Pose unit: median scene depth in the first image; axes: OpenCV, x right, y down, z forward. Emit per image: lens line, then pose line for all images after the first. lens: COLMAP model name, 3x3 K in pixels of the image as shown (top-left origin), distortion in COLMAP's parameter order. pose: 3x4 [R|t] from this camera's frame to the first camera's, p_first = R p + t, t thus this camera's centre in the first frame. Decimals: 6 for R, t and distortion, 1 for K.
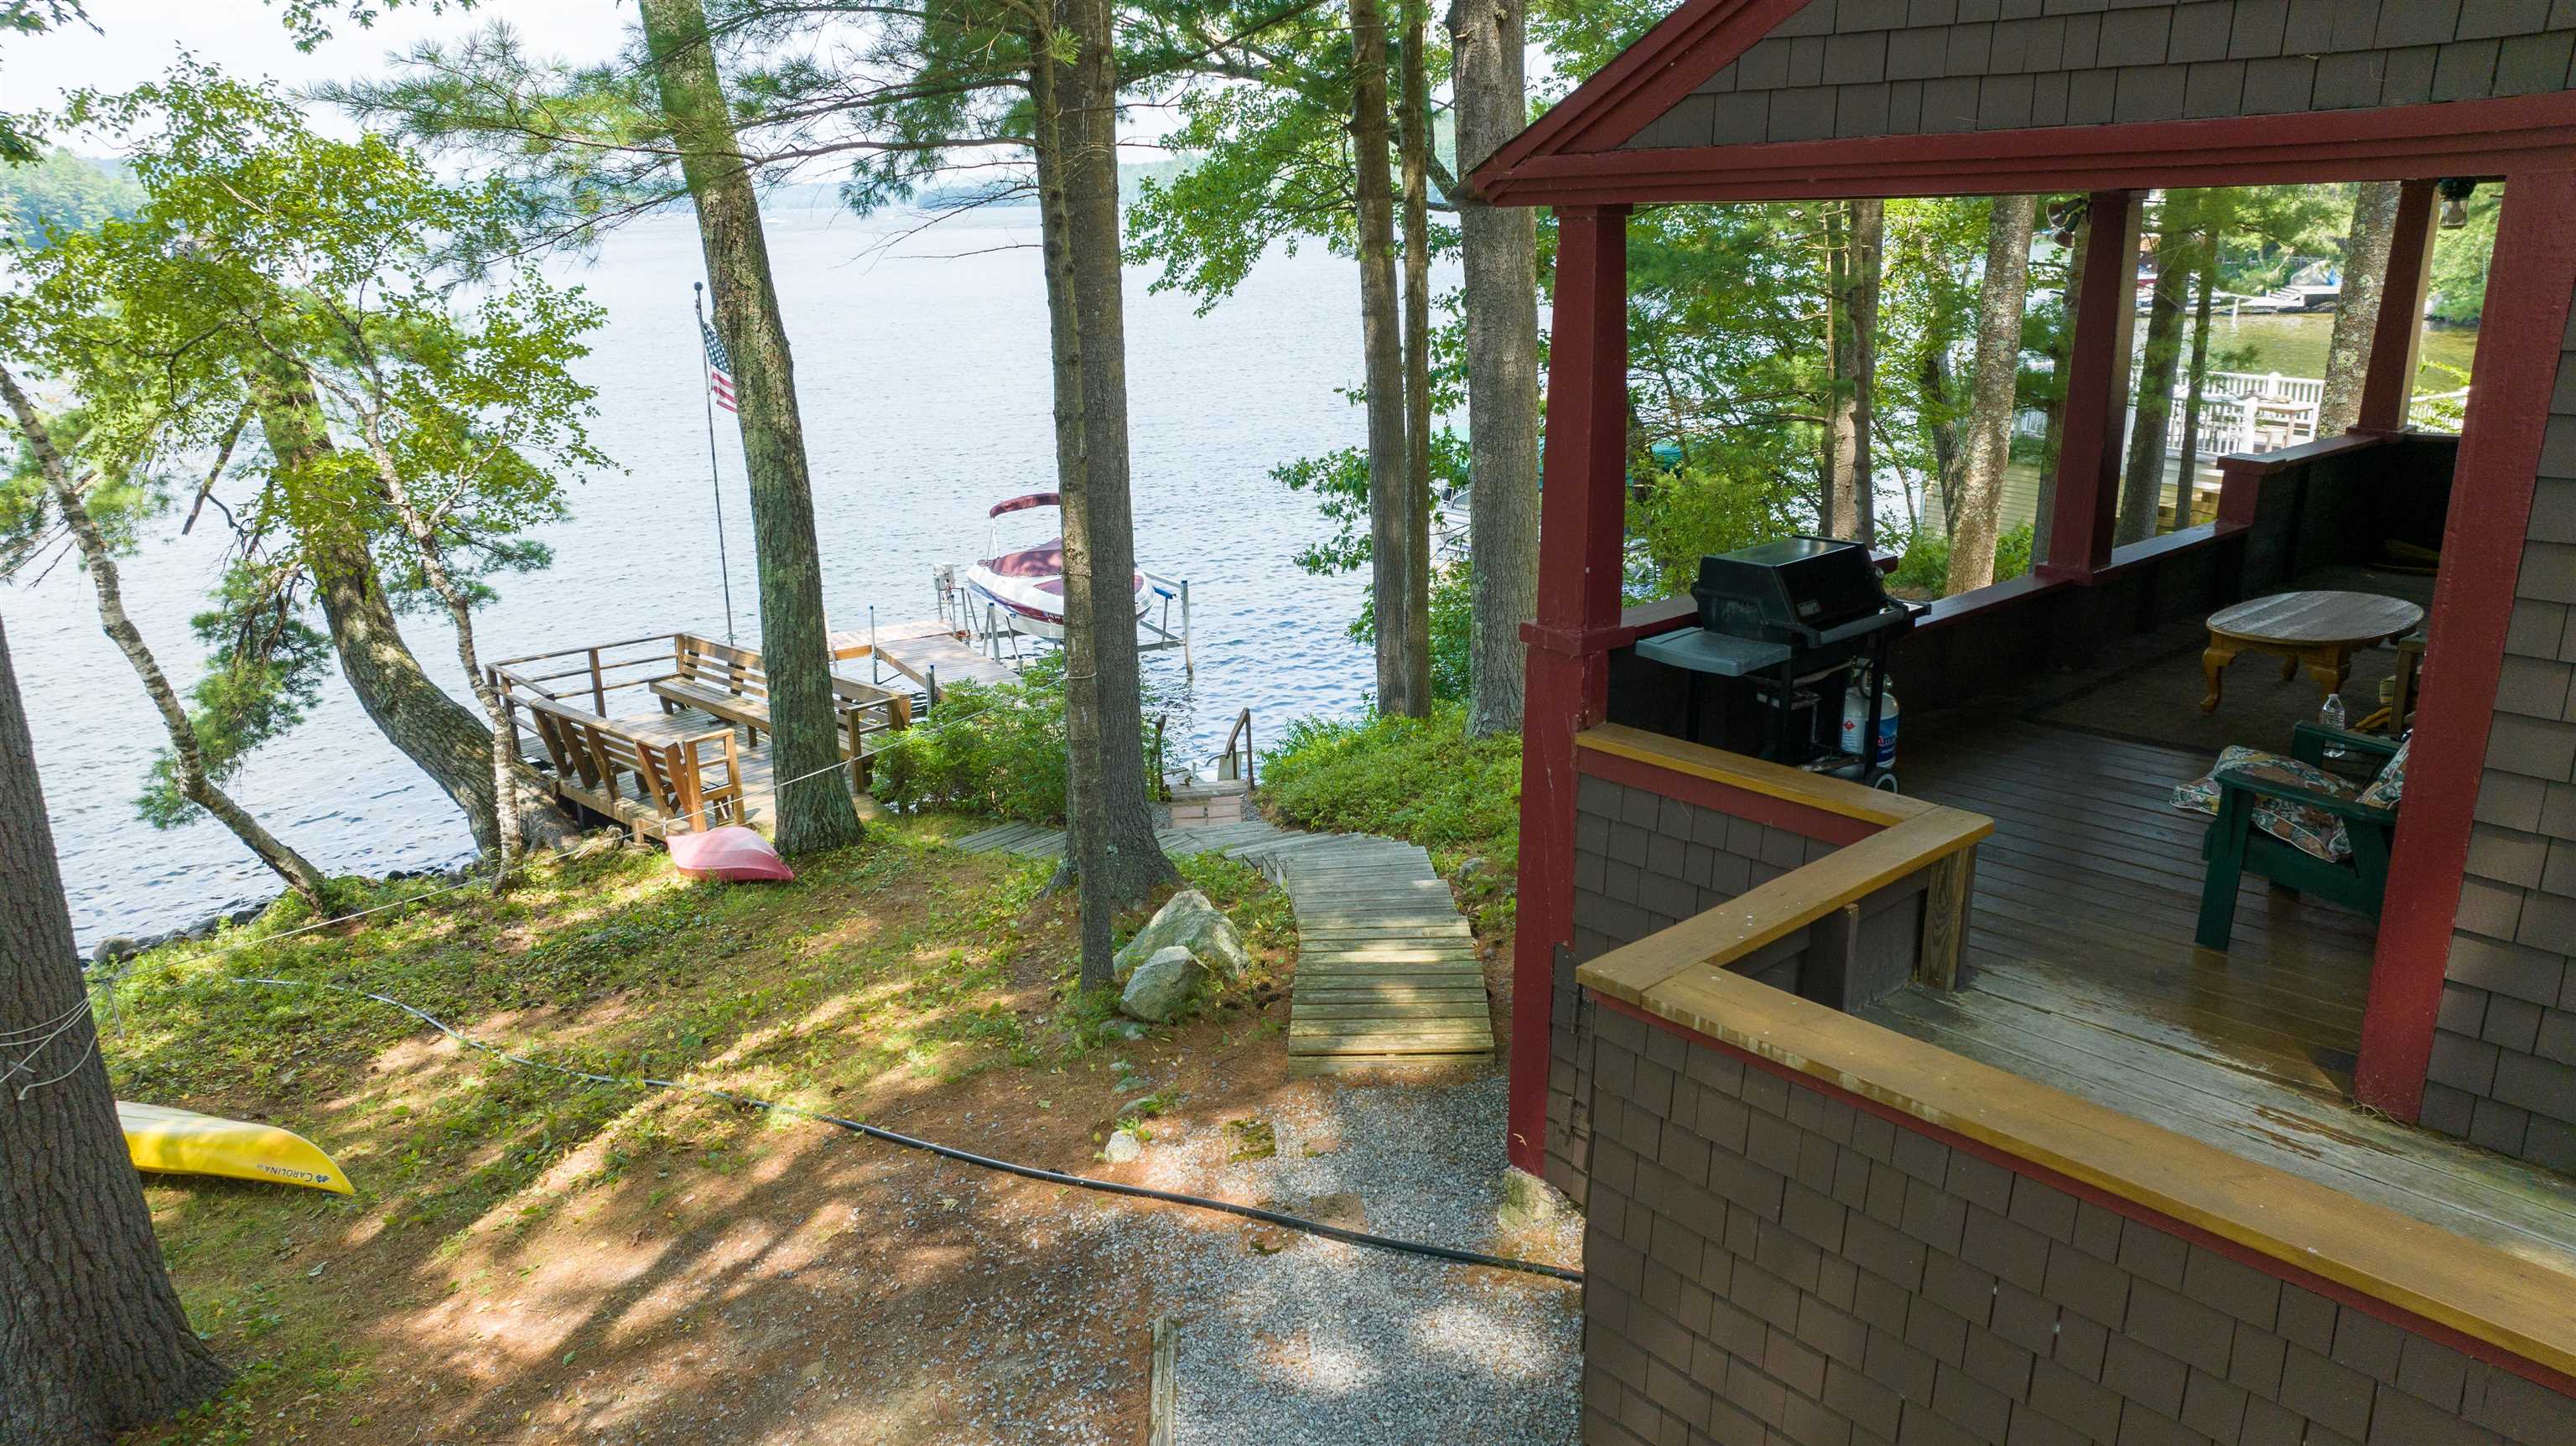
lens RADIAL K [[1797.2, 0, 1287.1], [0, 1797.2, 719.4], [0, 0, 1]] dist [-0.033469, 0.037052]
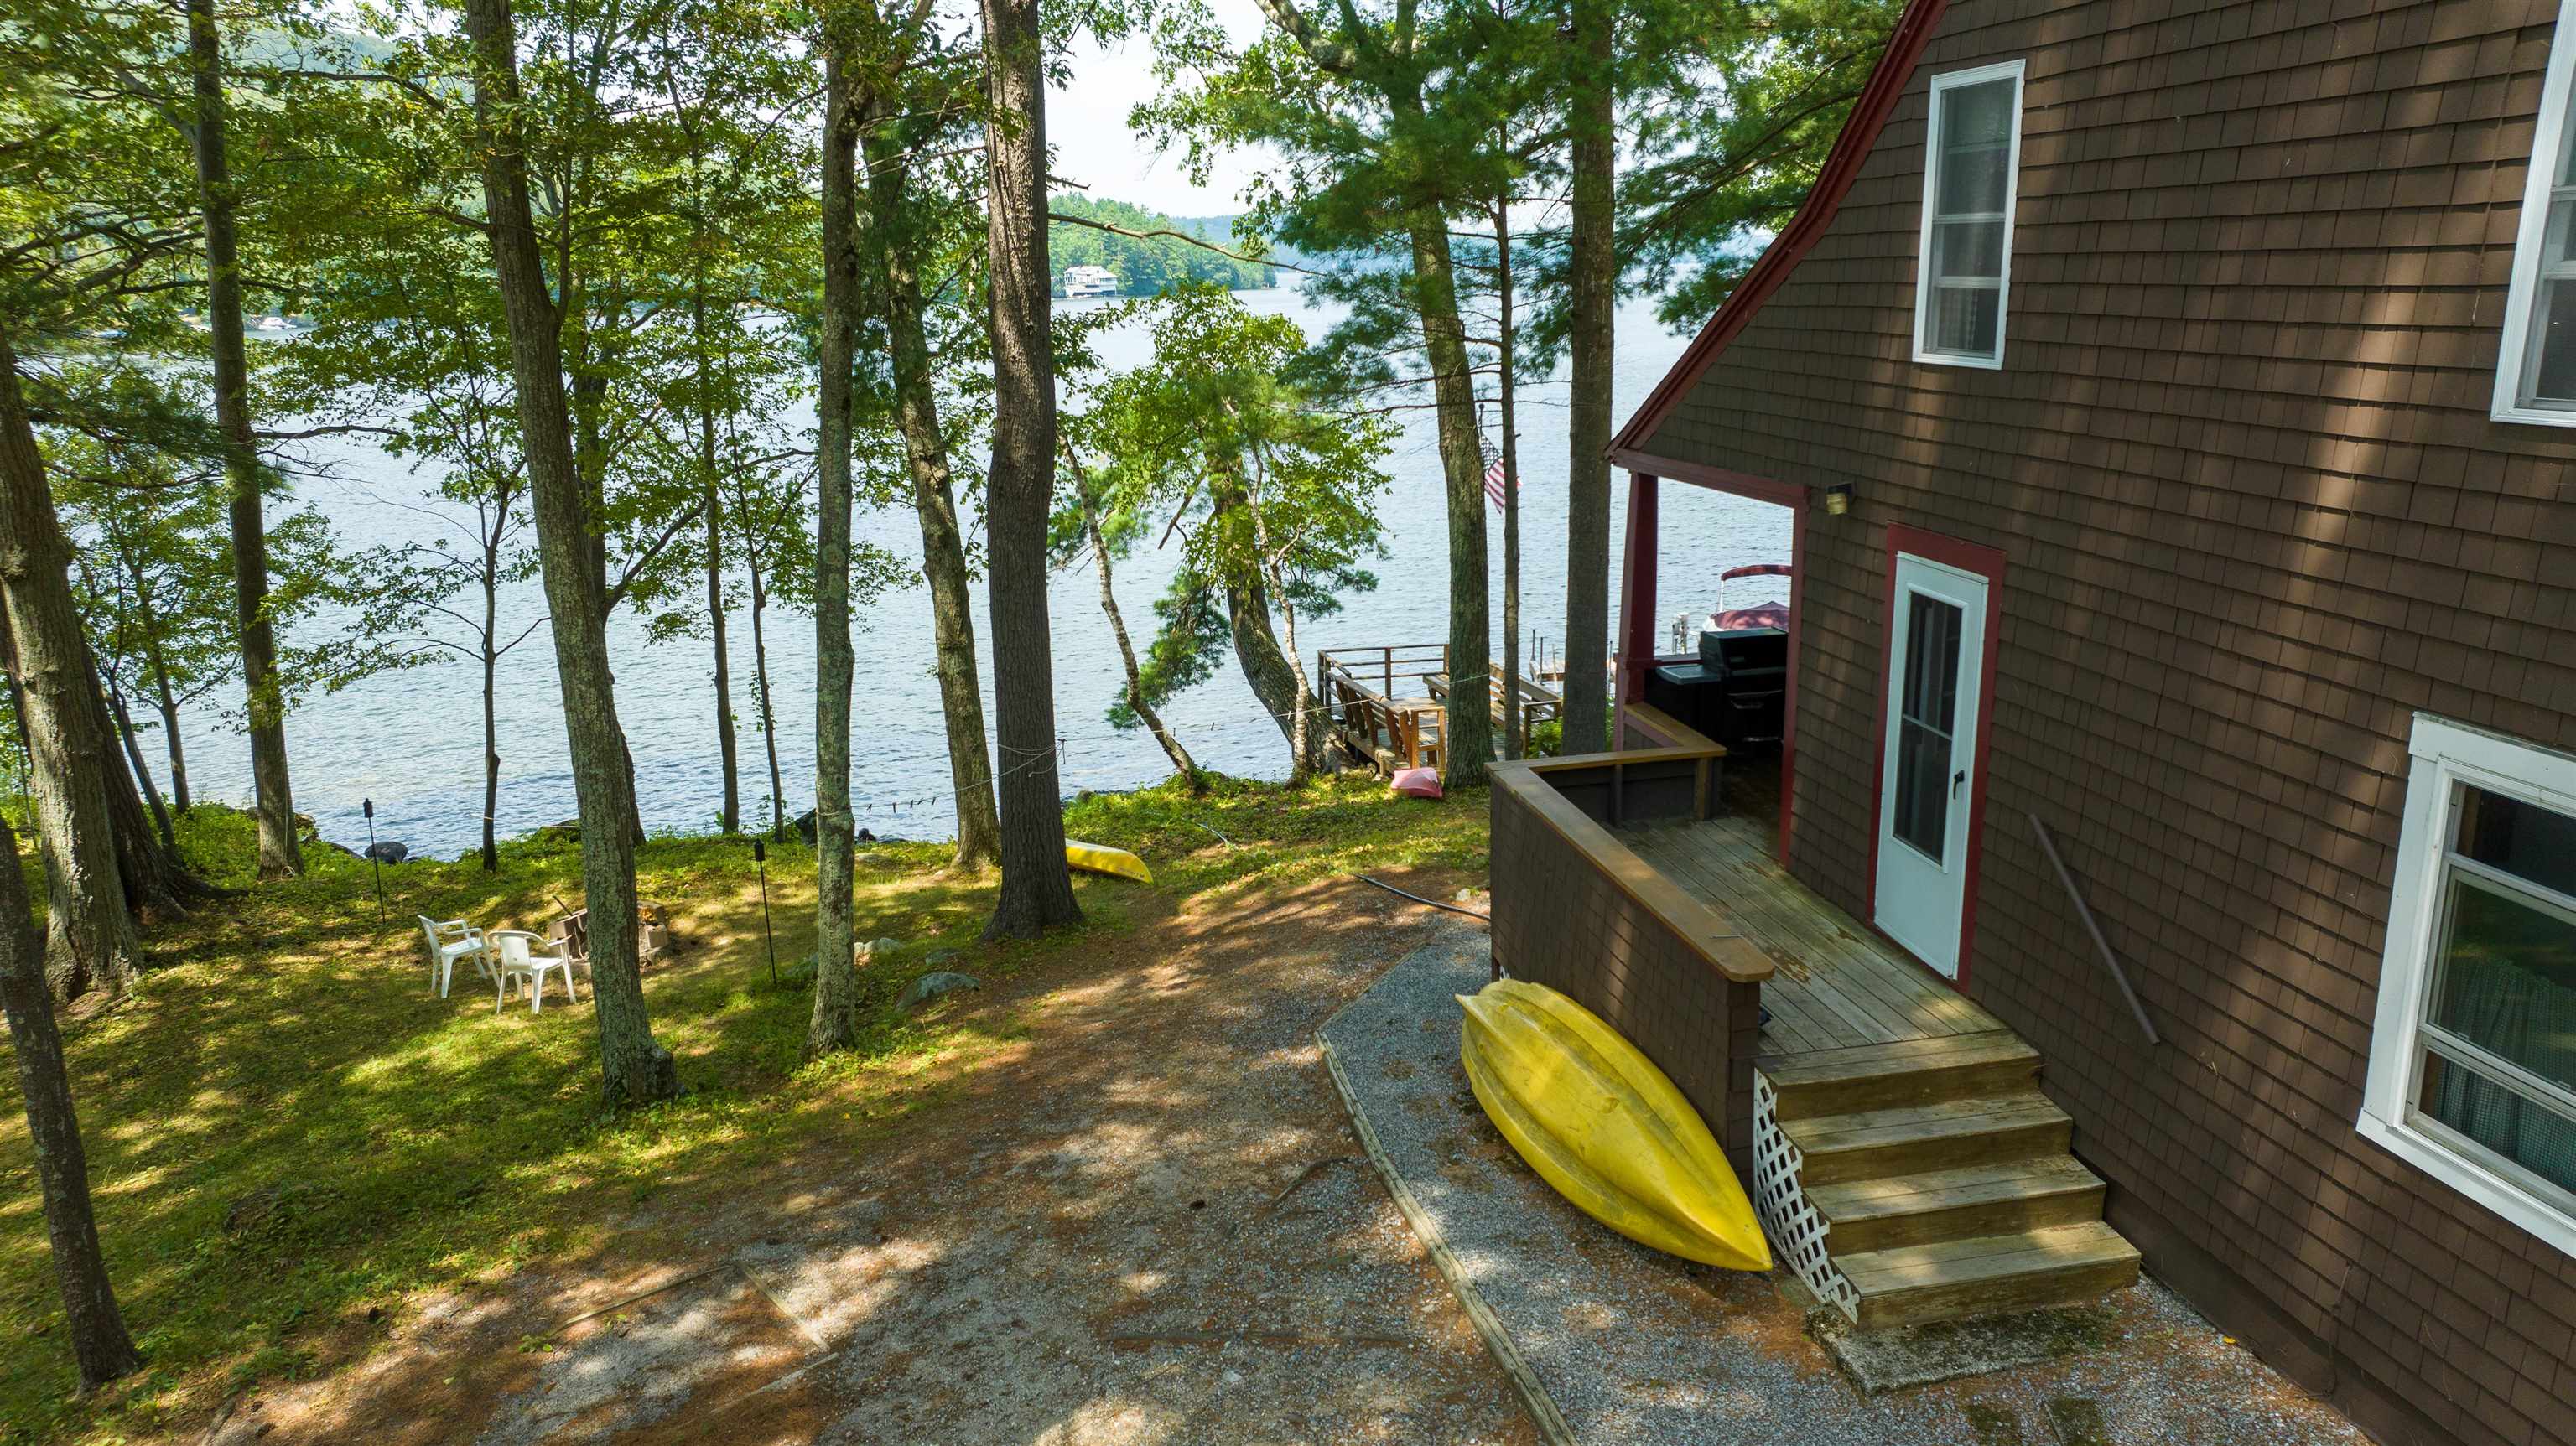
lens RADIAL K [[1797.2, 0, 1334.1], [0, 1797.2, 711.8], [0, 0, 1]] dist [-0.033469, 0.037052]
pose [[0.884912, 0.115671, -0.451167, 0.317266], [-0.129759, 0.991545, -0.000293, 0.023802], [0.447319, 0.058803, 0.892439, -0.424431]]
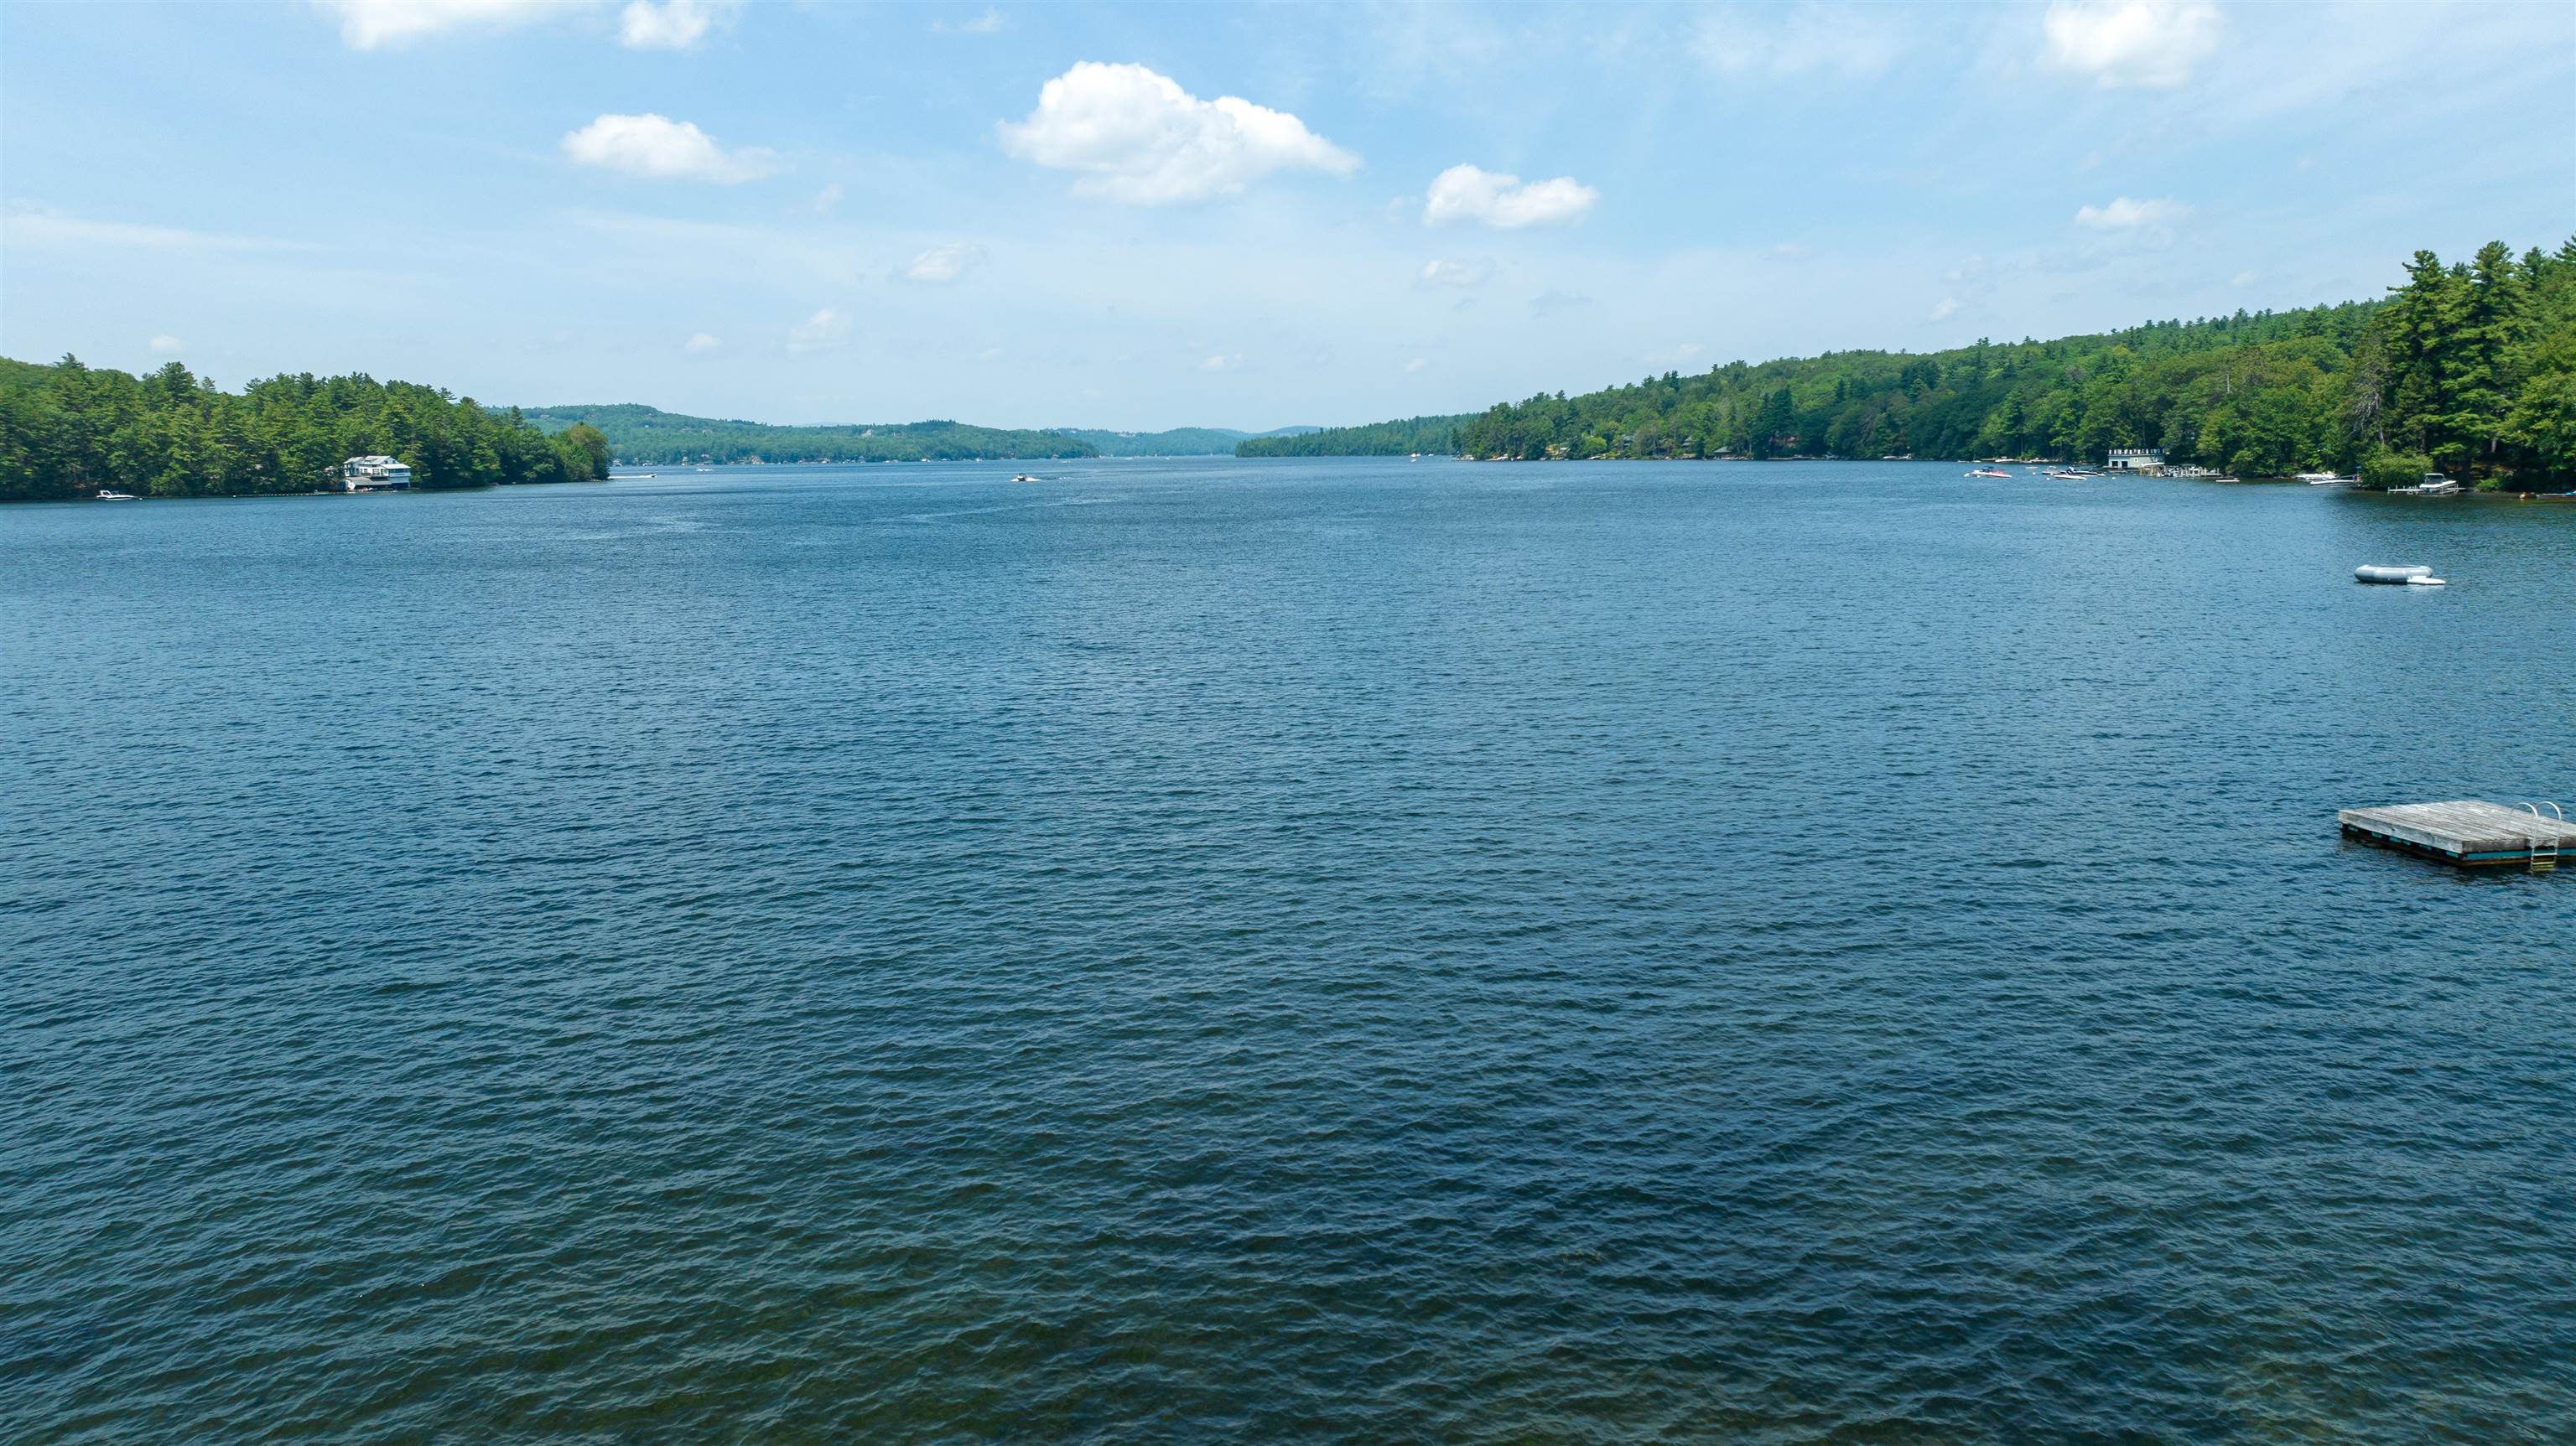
lens RADIAL K [[1797.2, 0, 1284.2], [0, 1797.2, 716.2], [0, 0, 1]] dist [-0.033469, 0.037052]
pose [[0.985846, 0.030314, -0.164890, -0.440154], [-0.052318, 0.990029, -0.130788, -0.477577], [0.159281, 0.137564, 0.977602, 1.659657]]
